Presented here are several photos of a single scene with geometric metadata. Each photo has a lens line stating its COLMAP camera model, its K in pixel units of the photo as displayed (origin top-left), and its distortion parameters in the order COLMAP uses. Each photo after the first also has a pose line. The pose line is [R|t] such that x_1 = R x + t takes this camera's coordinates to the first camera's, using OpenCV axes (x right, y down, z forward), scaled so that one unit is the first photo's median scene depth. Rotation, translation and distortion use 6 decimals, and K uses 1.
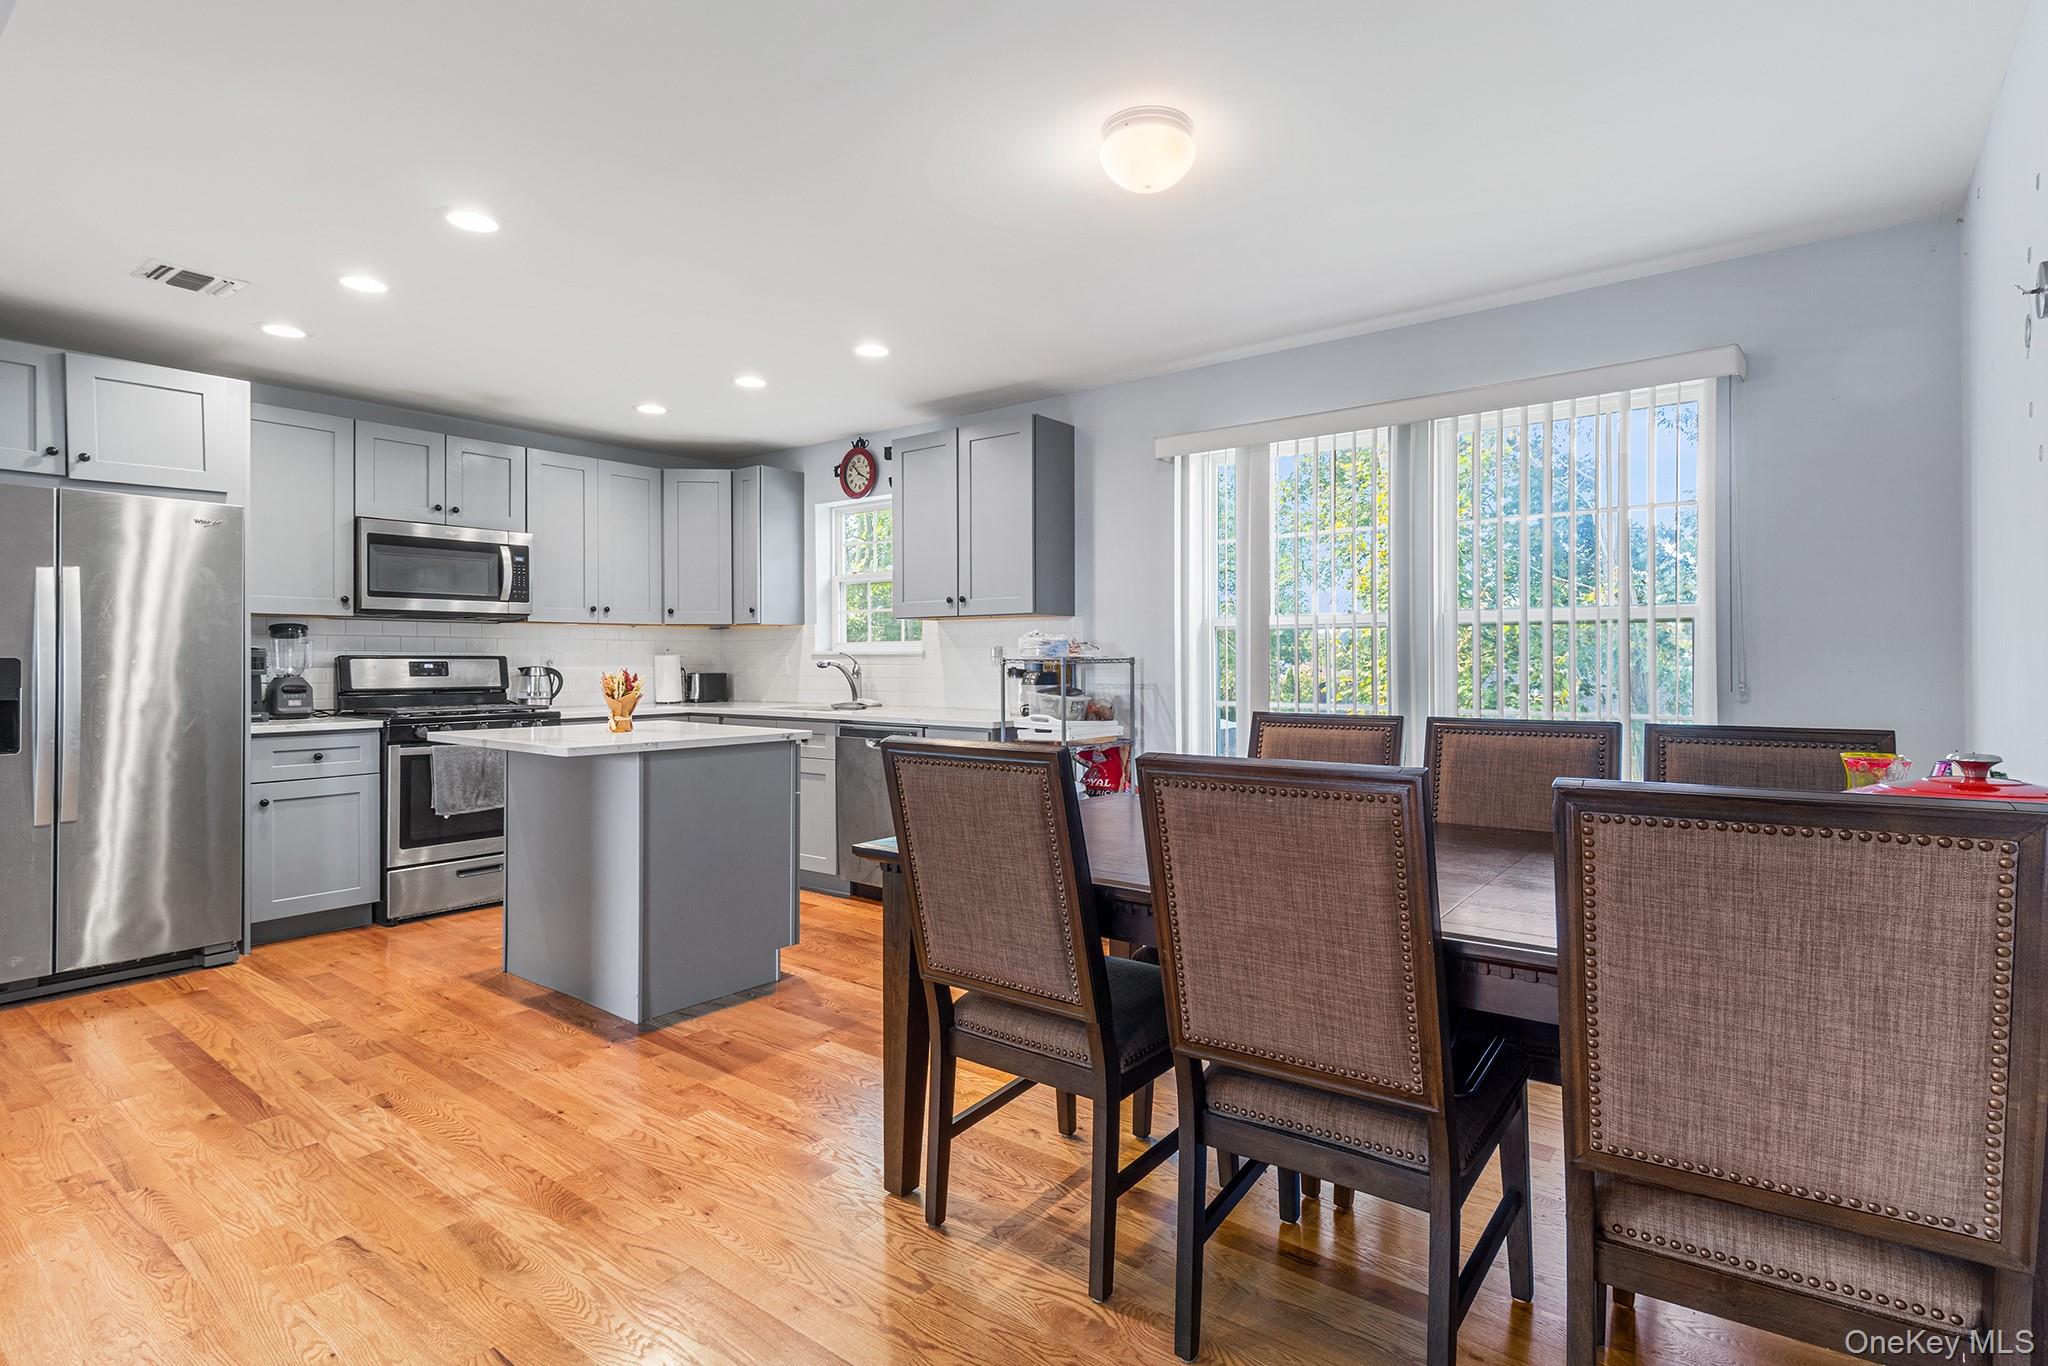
lens RADIAL K [[1006.0, 0, 1067.6], [0, 1006.0, 655.7], [0, 0, 1]] dist [0.003524, 0.001612]
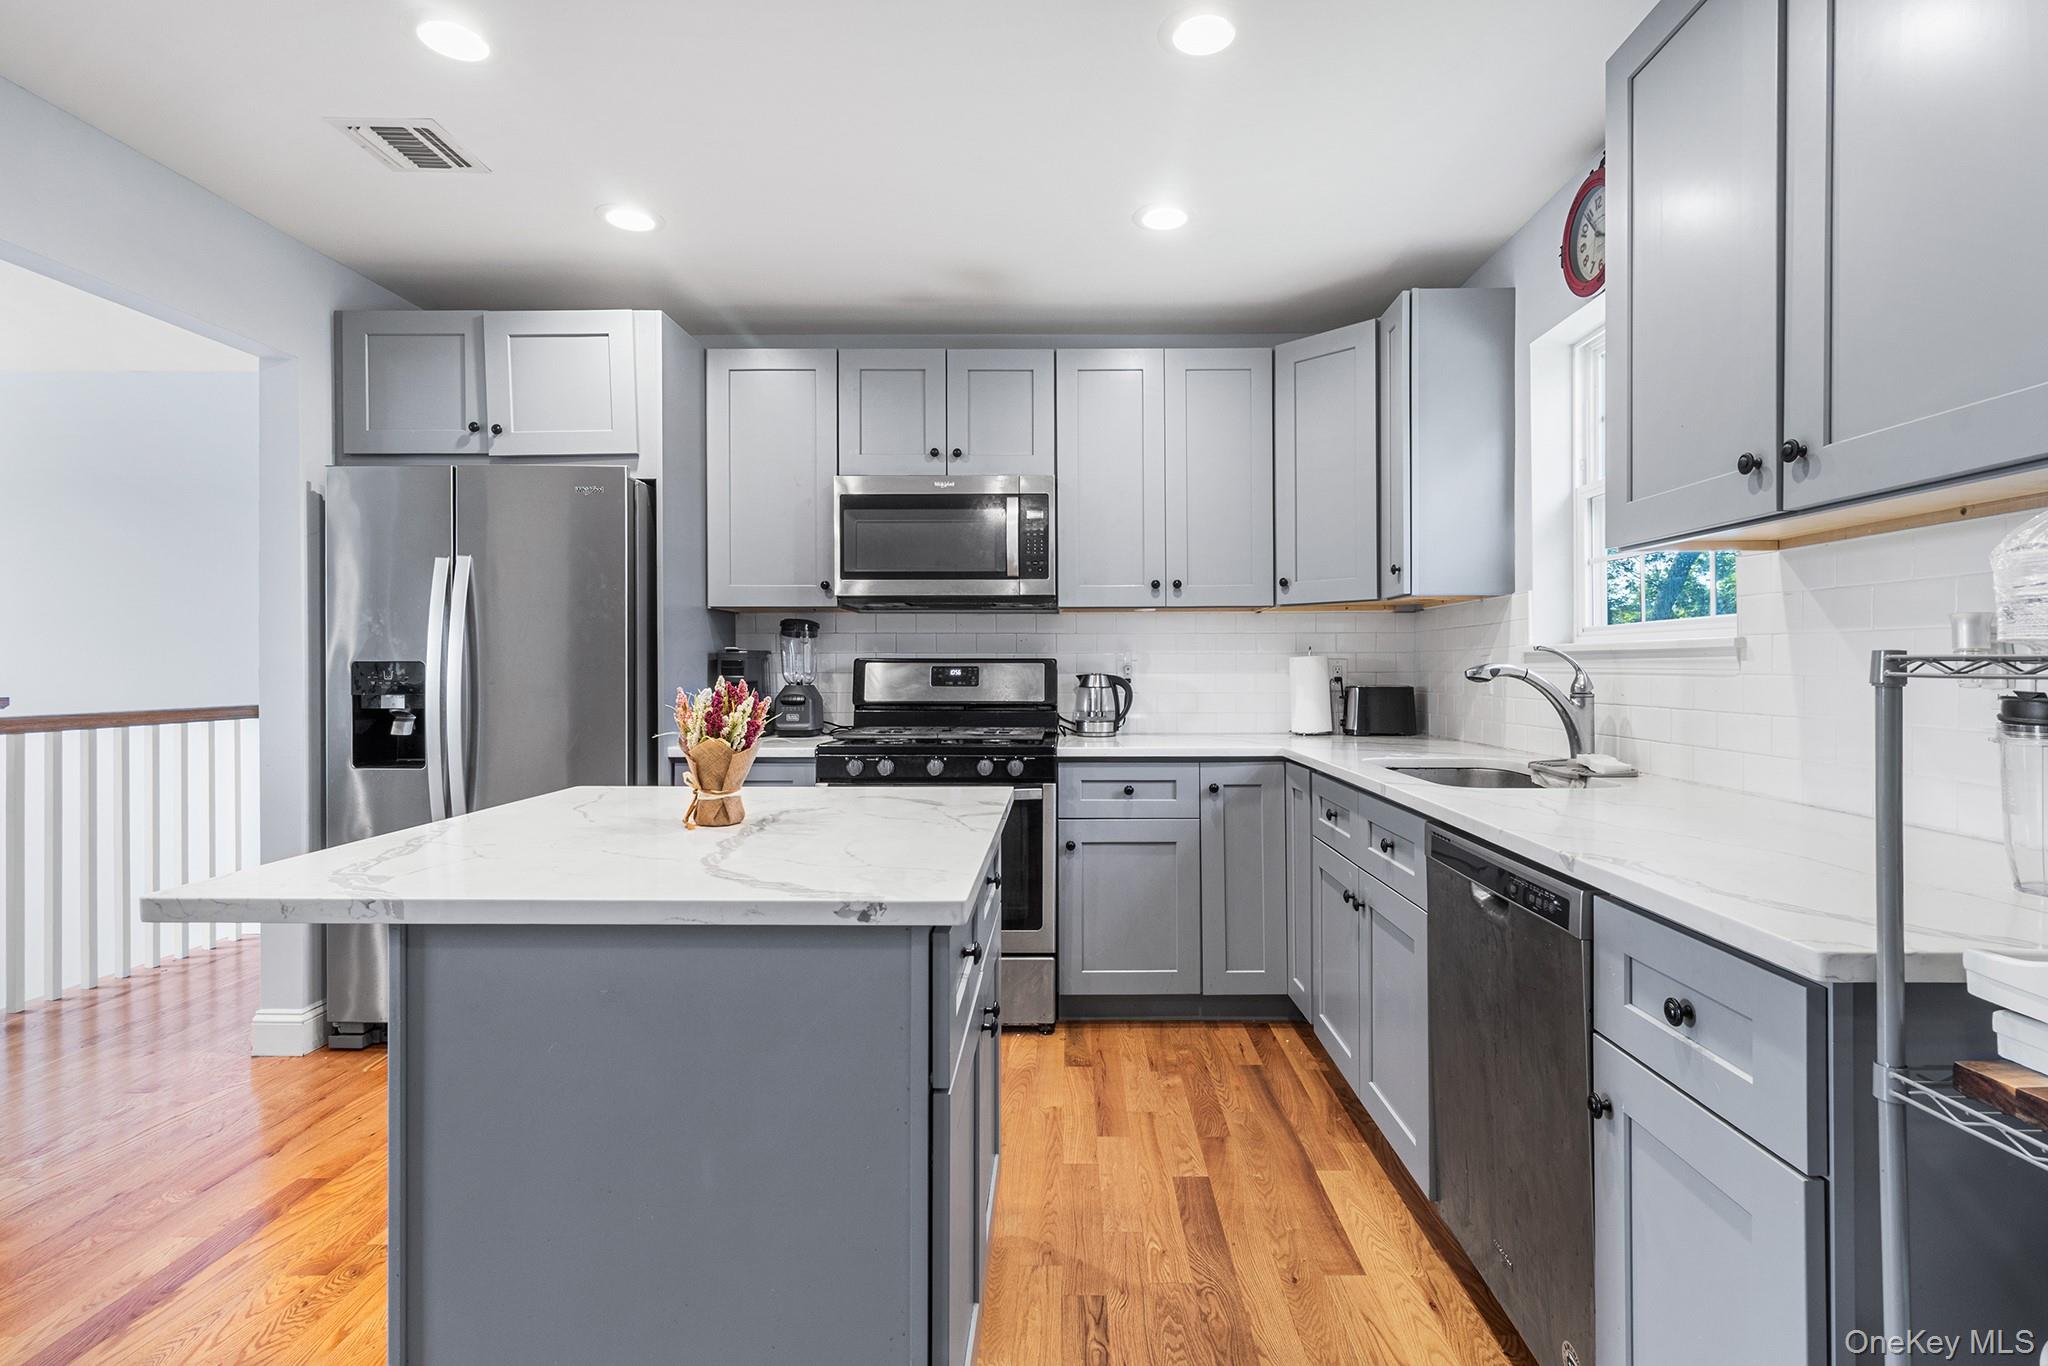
lens RADIAL K [[987.4, 0, 1071.3], [0, 987.4, 673.4], [0, 0, 1]] dist [-0.000178, -0.000033]
pose [[0.601082, 0.006236, -0.799163, -0.002842], [0.003667, 0.999938, 0.010561, 0.003900], [0.799179, -0.009278, 0.601022, 0.684881]]
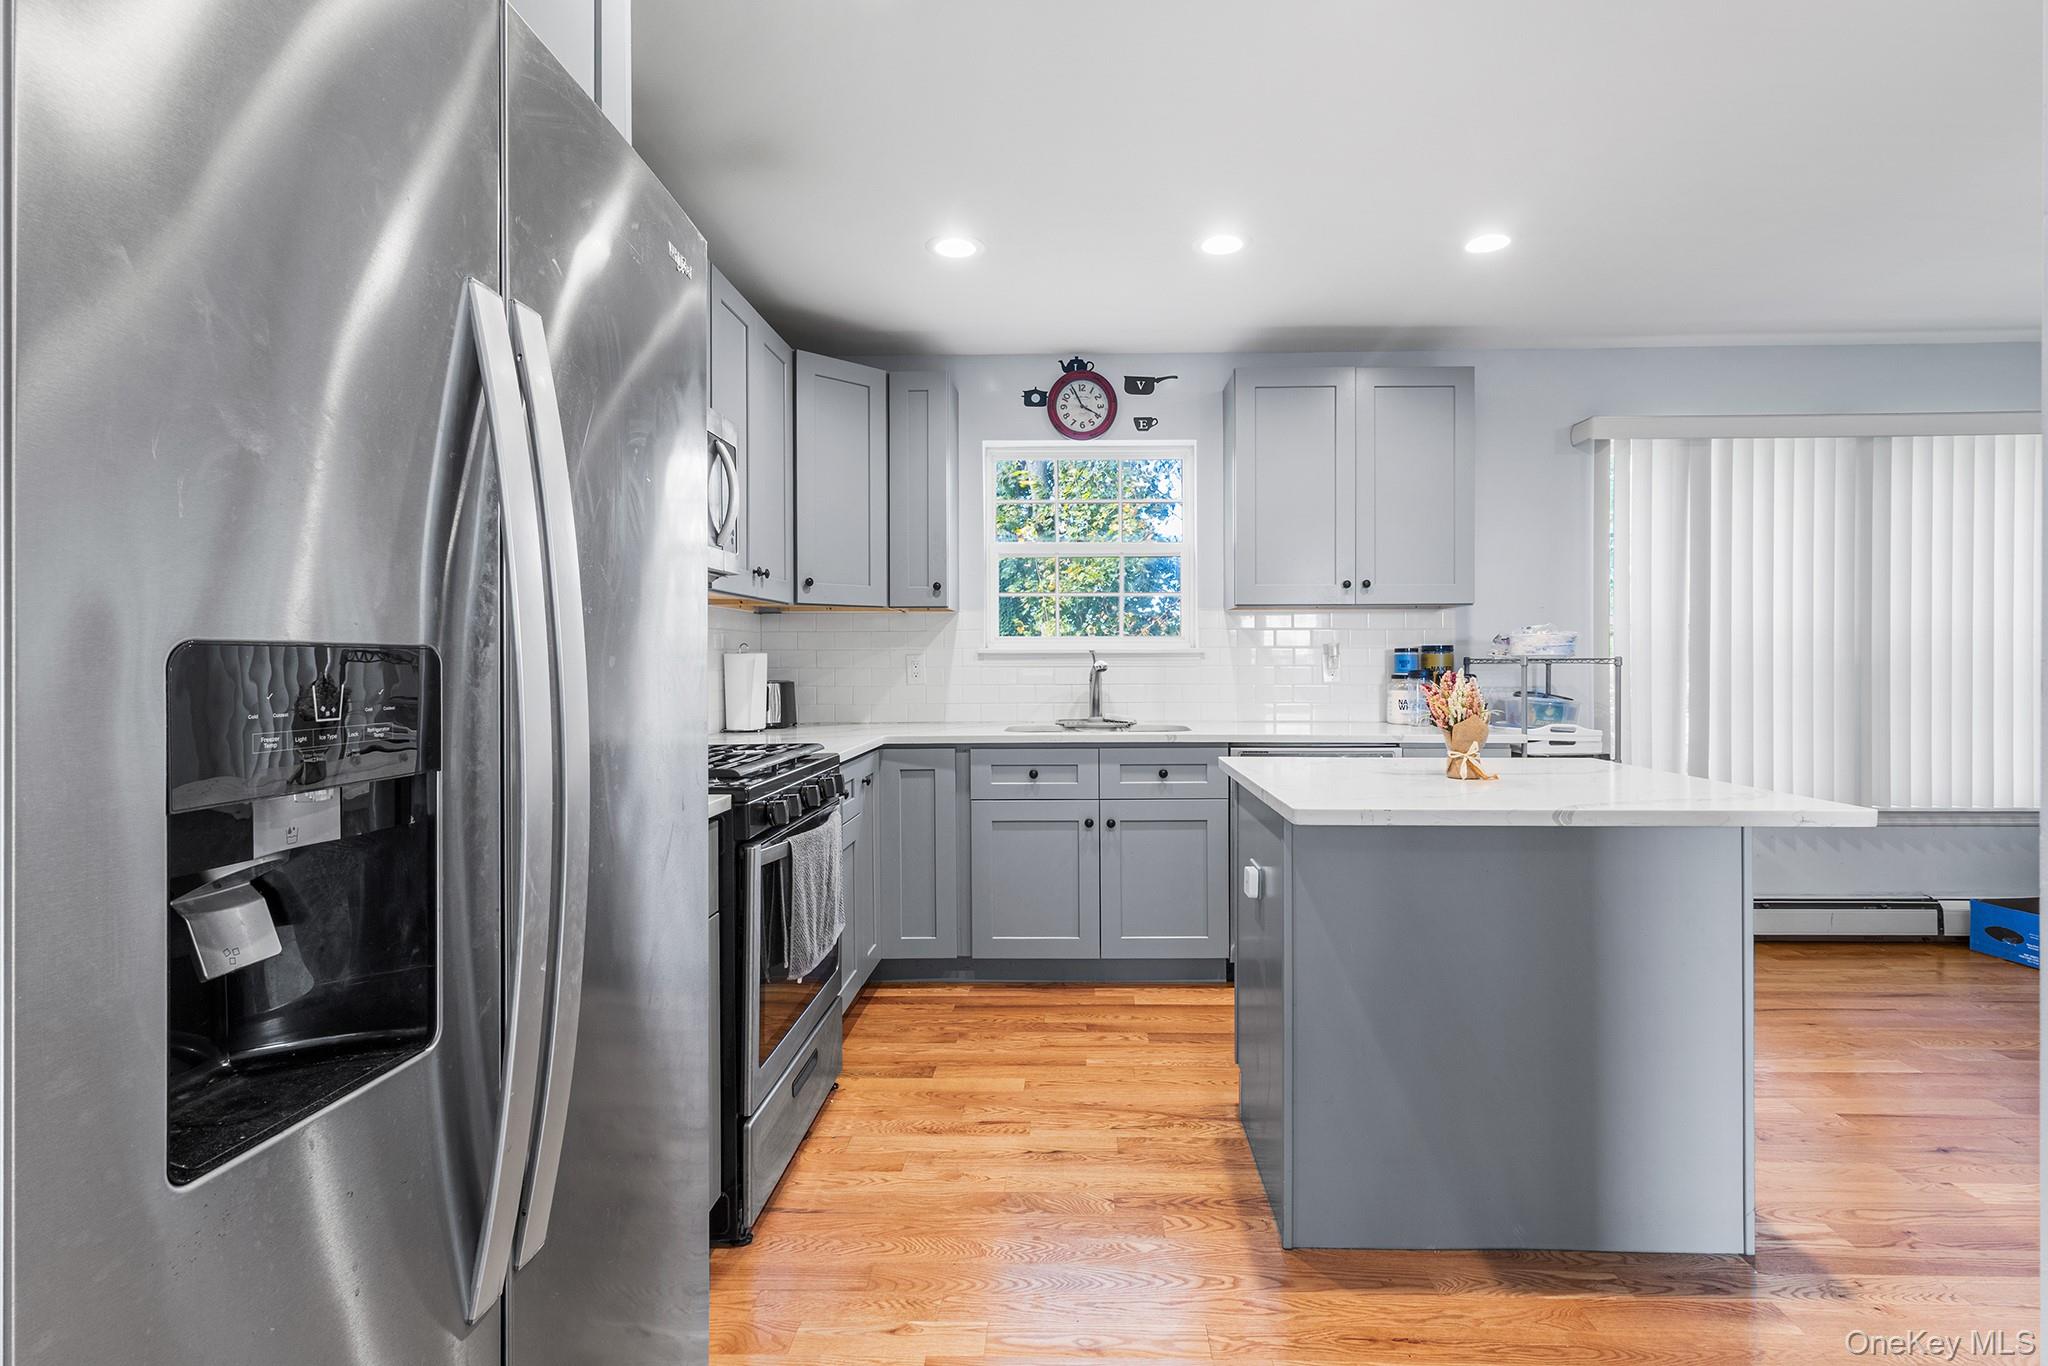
lens RADIAL K [[965.5, 0, 1059.4], [0, 965.5, 664.3], [0, 0, 1]] dist [0.002870, 0.000274]
pose [[0.812261, -0.003039, 0.583286, -0.770479], [-0.000185, 0.999985, 0.005468, 0.003840], [-0.583294, -0.004549, 0.812248, 0.534744]]
